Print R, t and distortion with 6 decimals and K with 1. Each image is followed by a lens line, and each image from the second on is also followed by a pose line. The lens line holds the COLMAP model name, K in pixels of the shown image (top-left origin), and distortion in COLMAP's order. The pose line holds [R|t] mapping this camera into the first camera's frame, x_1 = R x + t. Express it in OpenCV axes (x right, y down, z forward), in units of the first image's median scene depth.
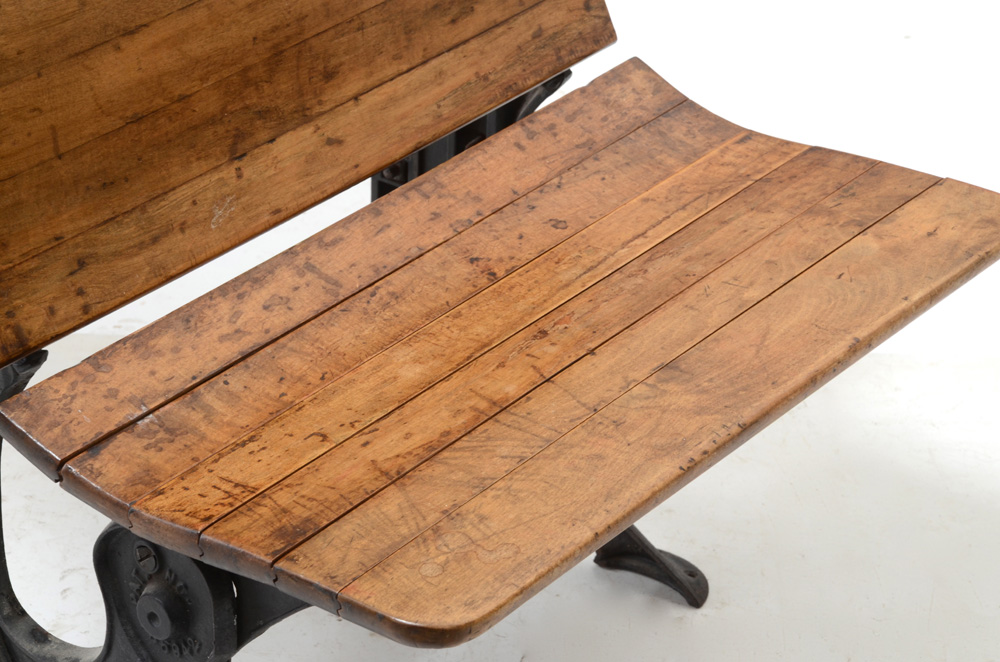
lens RADIAL K [[3277.0, 0, 500.0], [0, 3277.0, 331.0], [0, 0, 1]] dist [0.883582, 1.531814]
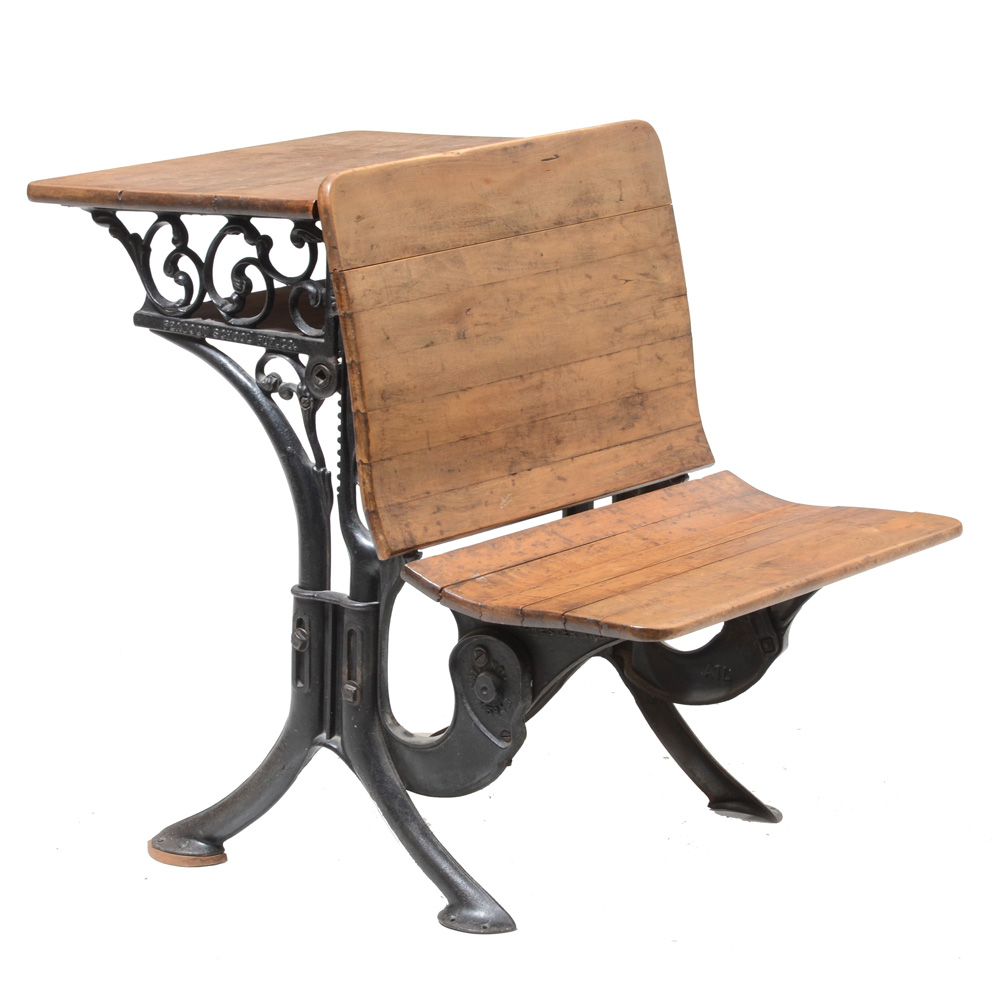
lens RADIAL K [[4524.7, 0, 437.1], [0, 4524.7, 501.4], [0, 0, 1]] dist [0.776930, 0.238099]
pose [[0.999763, -0.009714, 0.019472, -0.172878], [0.015118, 0.953677, -0.300454, 0.712960], [-0.015651, 0.300677, 0.953598, -1.352738]]
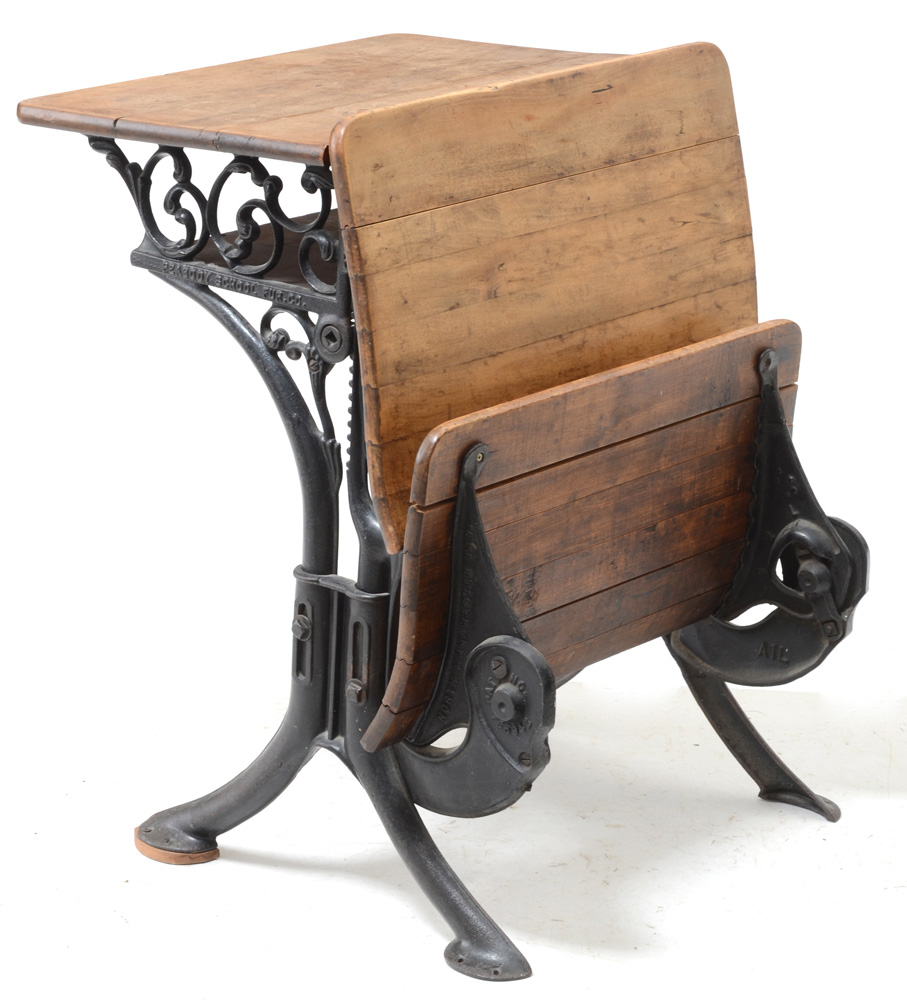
lens RADIAL K [[3689.7, 0, 450.8], [0, 3689.7, 351.7], [0, 0, 1]] dist [0.608627, 1.832304]
pose [[0.999666, 0.021257, -0.014686, -0.103790], [-0.024271, 0.967507, -0.251675, 0.361753], [0.008859, 0.251948, 0.967700, -0.747889]]
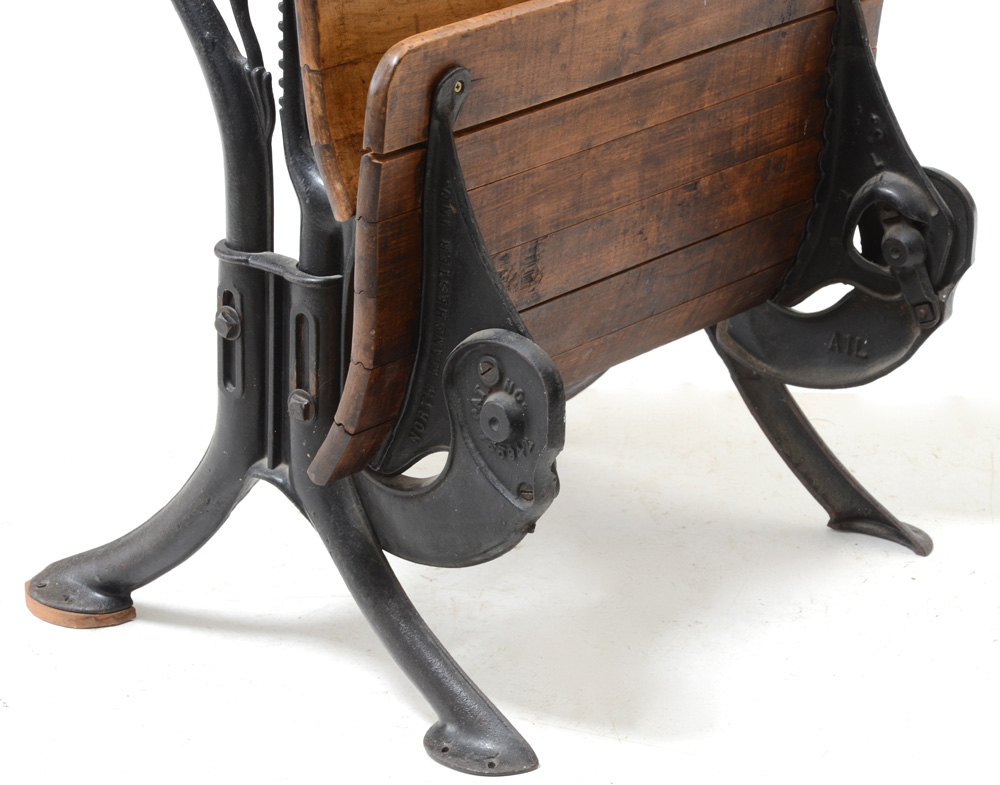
lens RADIAL K [[3496.8, 0, 518.5], [0, 3496.8, 410.5], [0, 0, 1]] dist [0.732217, 1.966198]
pose [[0.999960, 0.006804, -0.005743, -0.086115], [-0.007631, 0.987210, -0.159244, 0.274618], [0.004586, 0.159281, 0.987223, -0.230163]]
